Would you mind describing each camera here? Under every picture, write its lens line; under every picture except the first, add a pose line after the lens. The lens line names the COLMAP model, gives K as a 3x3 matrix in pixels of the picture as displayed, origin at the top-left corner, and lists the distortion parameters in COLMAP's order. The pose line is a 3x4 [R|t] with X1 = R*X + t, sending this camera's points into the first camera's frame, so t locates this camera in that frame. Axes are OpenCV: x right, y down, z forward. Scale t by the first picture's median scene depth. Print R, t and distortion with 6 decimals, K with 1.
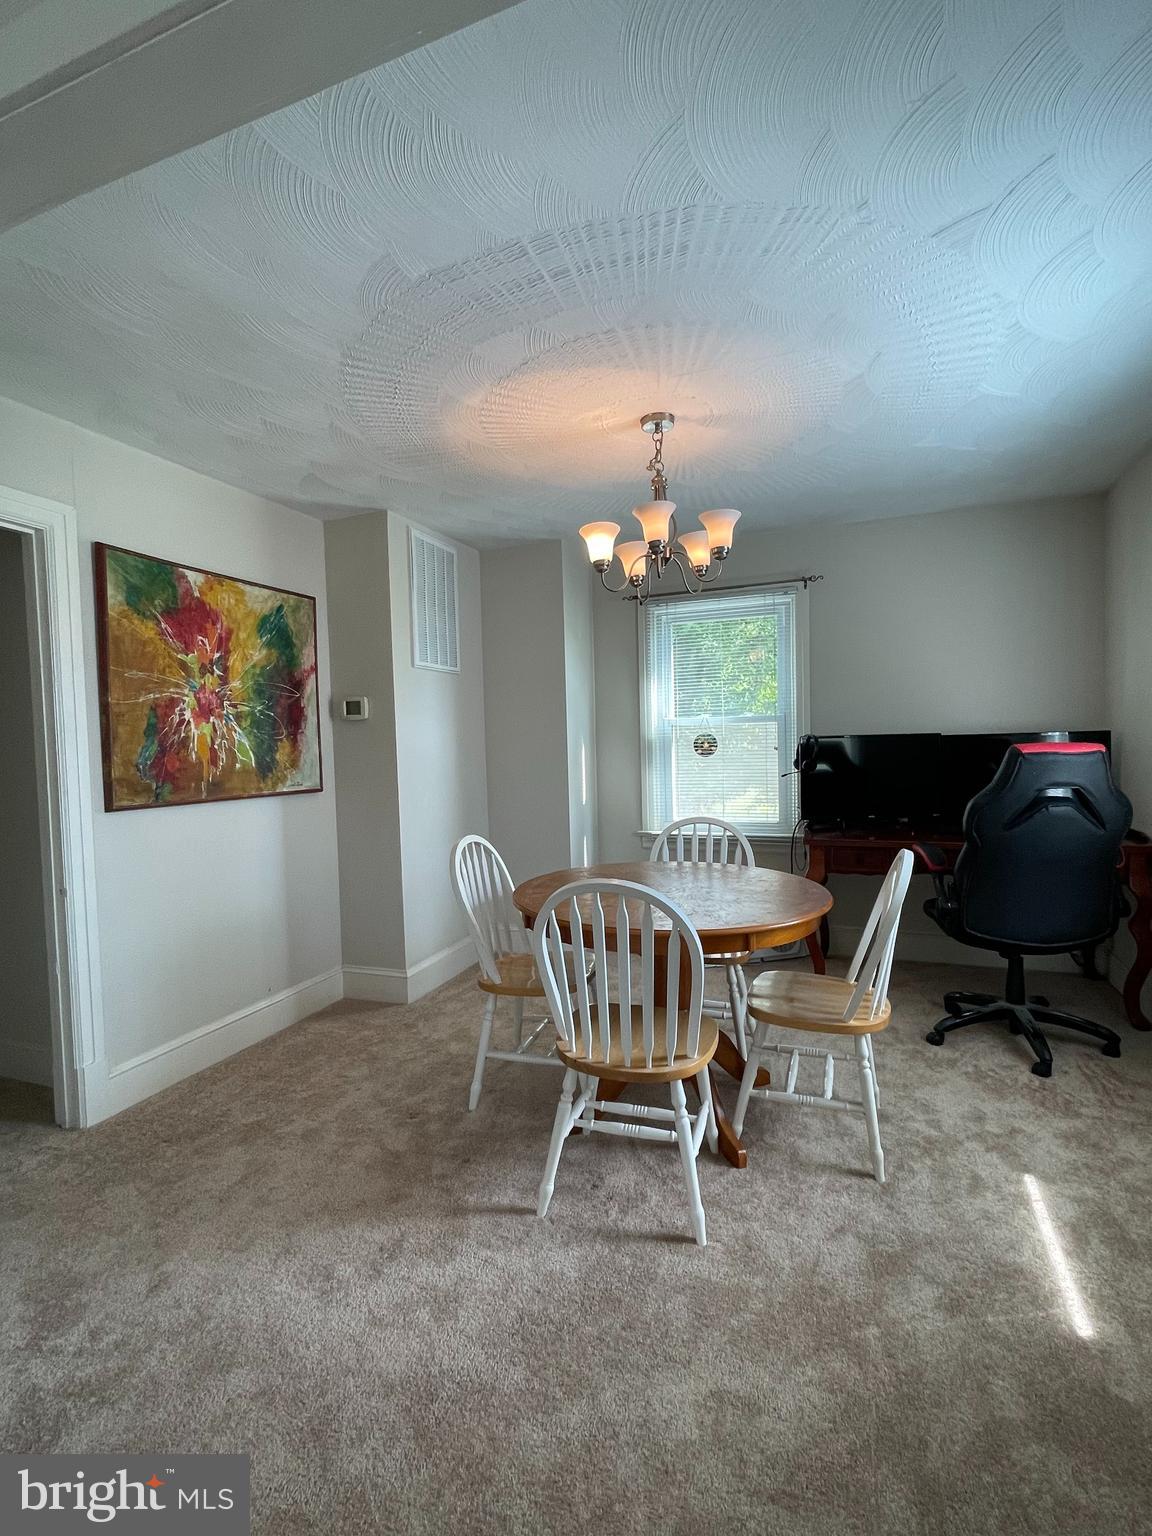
lens RADIAL K [[710.7, 0, 576.0], [0, 710.7, 768.0], [0, 0, 1]] dist [-0.031571, 0.000010]
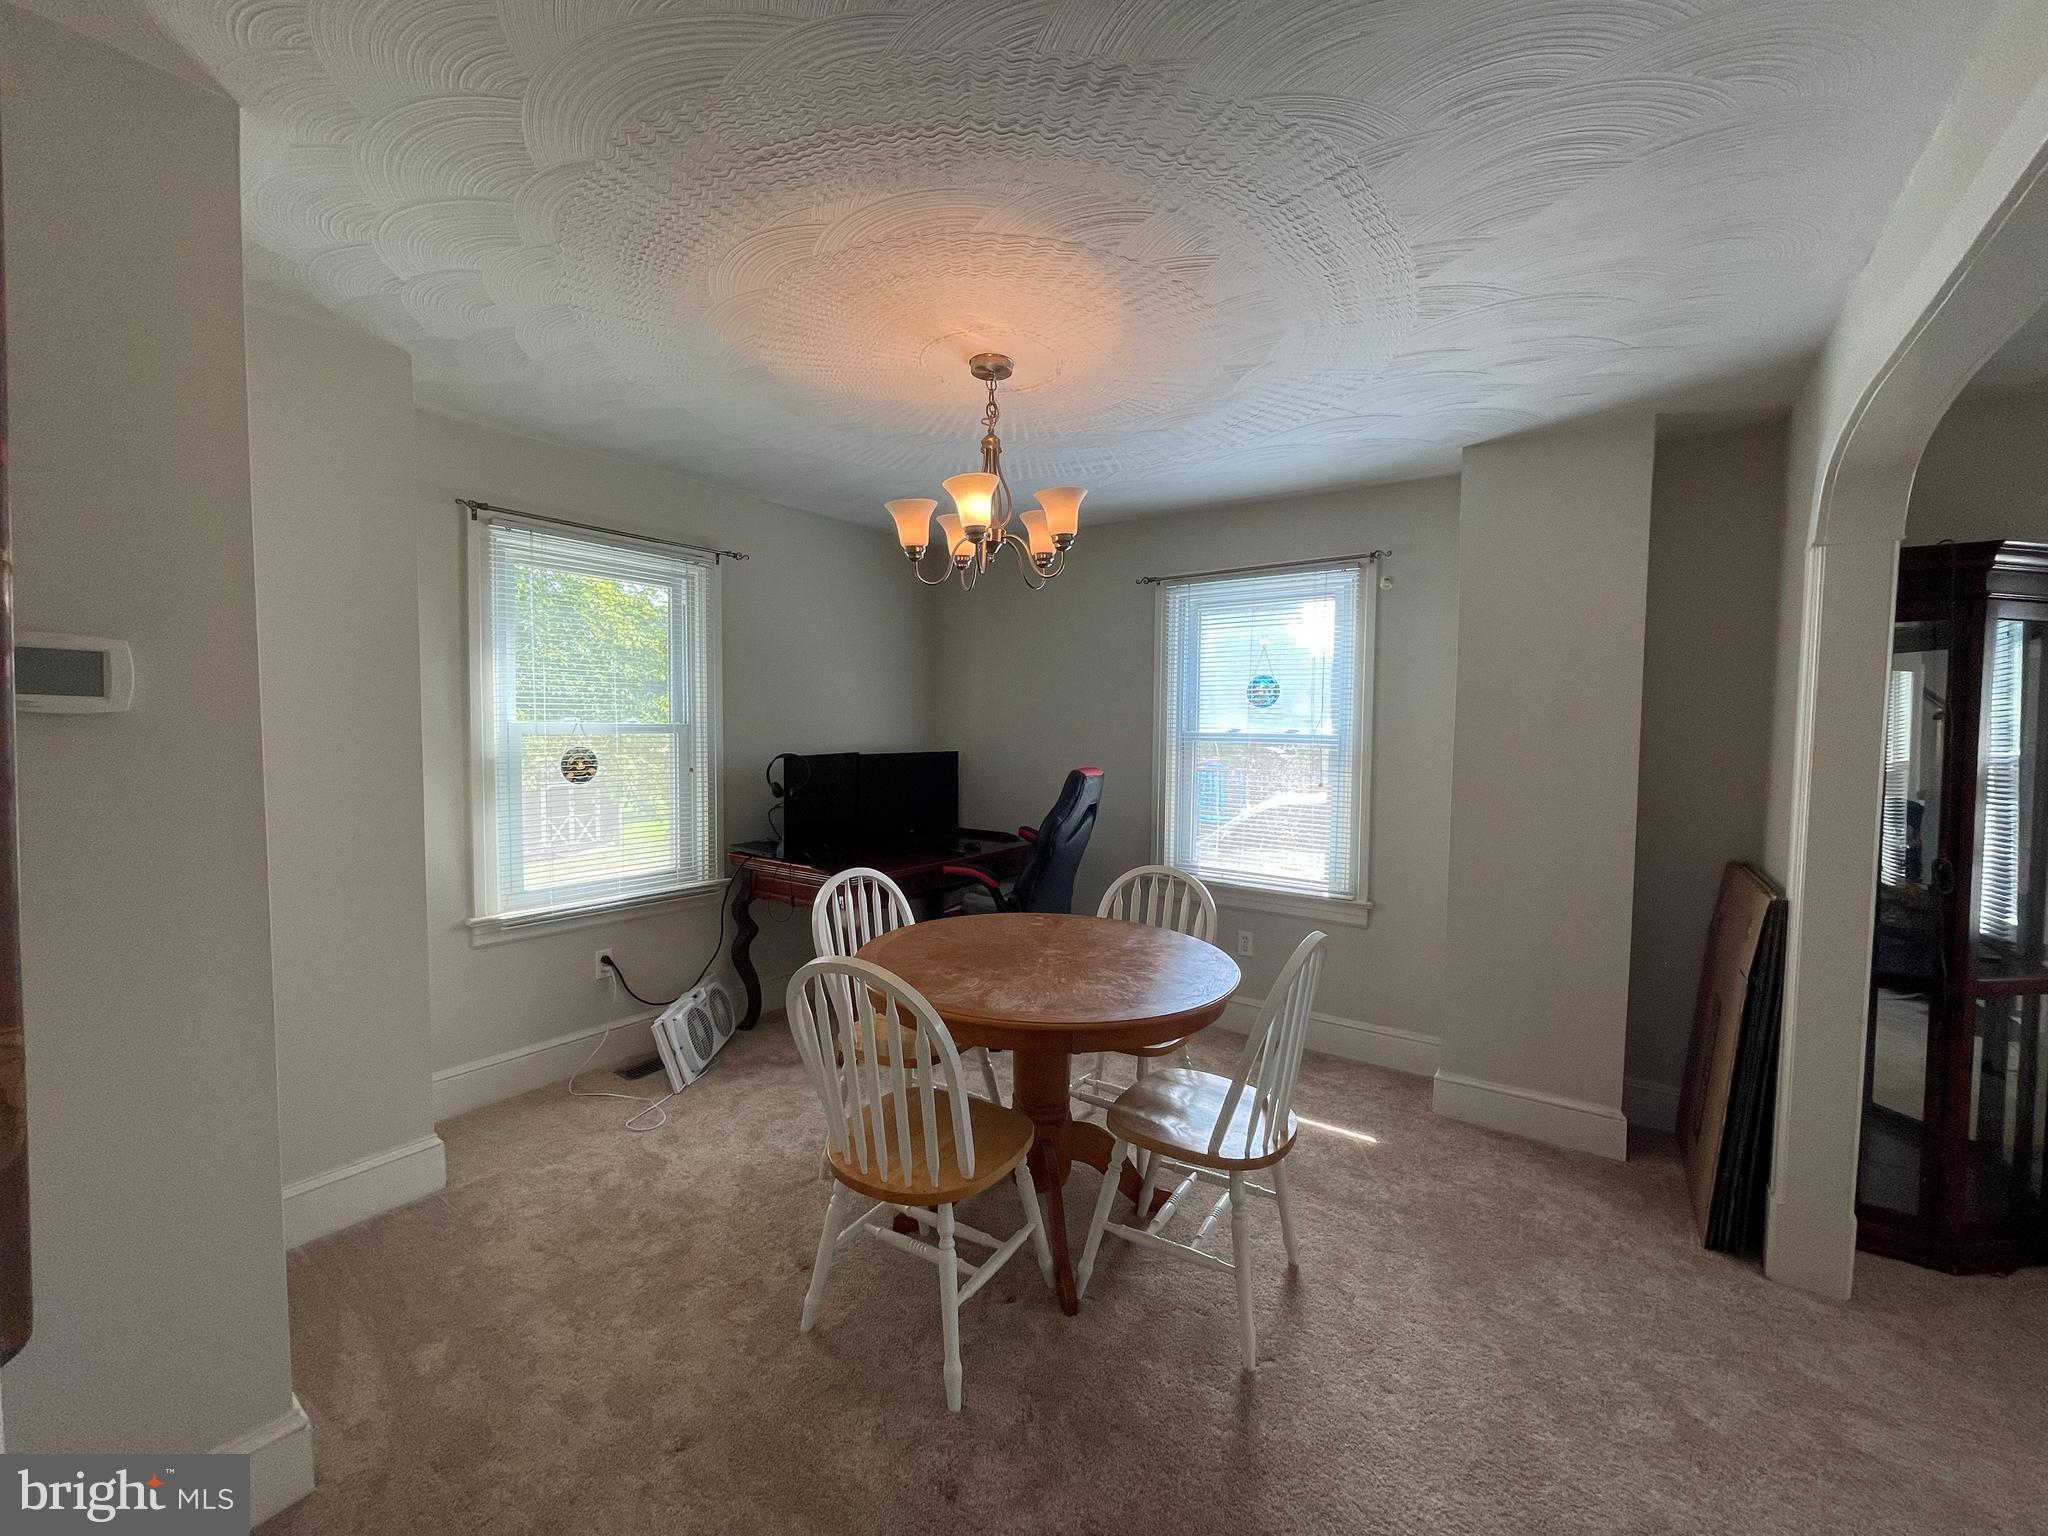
lens RADIAL K [[829.3, 0, 1024.0], [0, 829.3, 764.4], [0, 0, 1]] dist [0.000510, -0.000142]
pose [[0.249413, -0.012361, 0.968318, -0.608708], [0.015313, 0.999844, 0.008819, -0.046611], [-0.968276, 0.012628, 0.249564, 0.572754]]
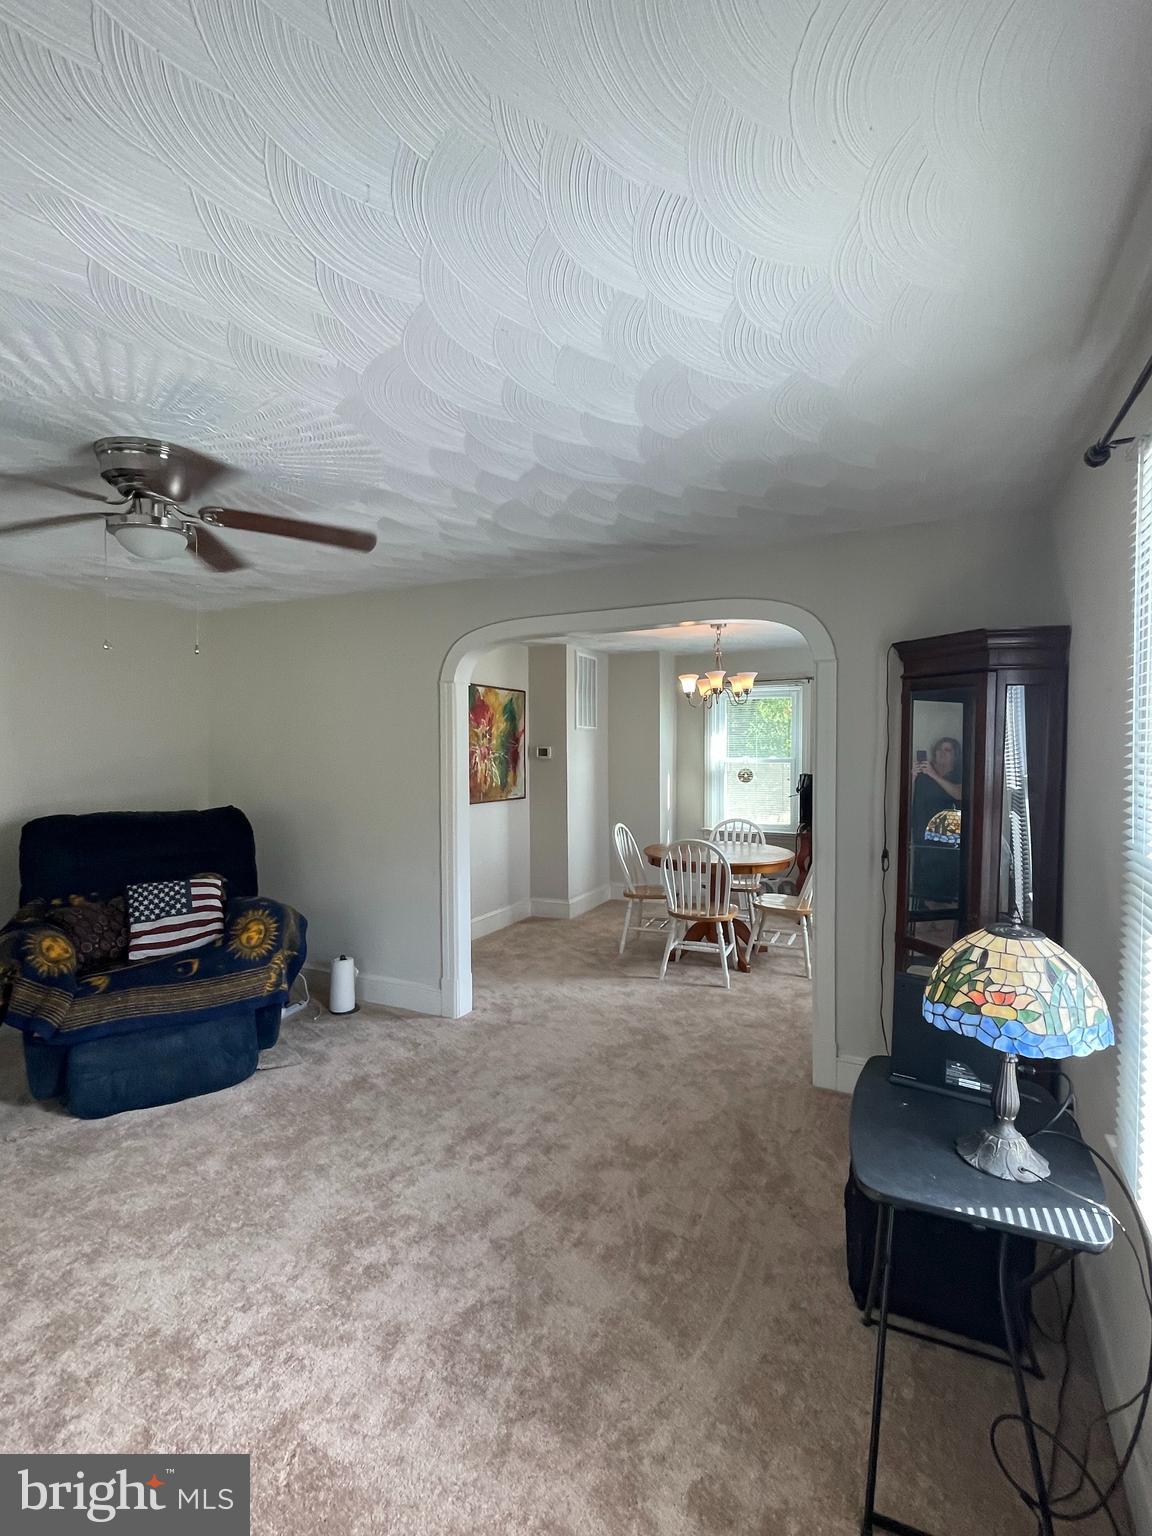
lens RADIAL K [[731.3, 0, 568.7], [0, 731.3, 765.1], [0, 0, 1]] dist [0.000464, -0.000049]
pose [[0.996016, 0.024608, -0.085713, -0.101541], [-0.025830, 0.999580, -0.013174, -0.033374], [0.085353, 0.015336, 0.996233, -0.929322]]
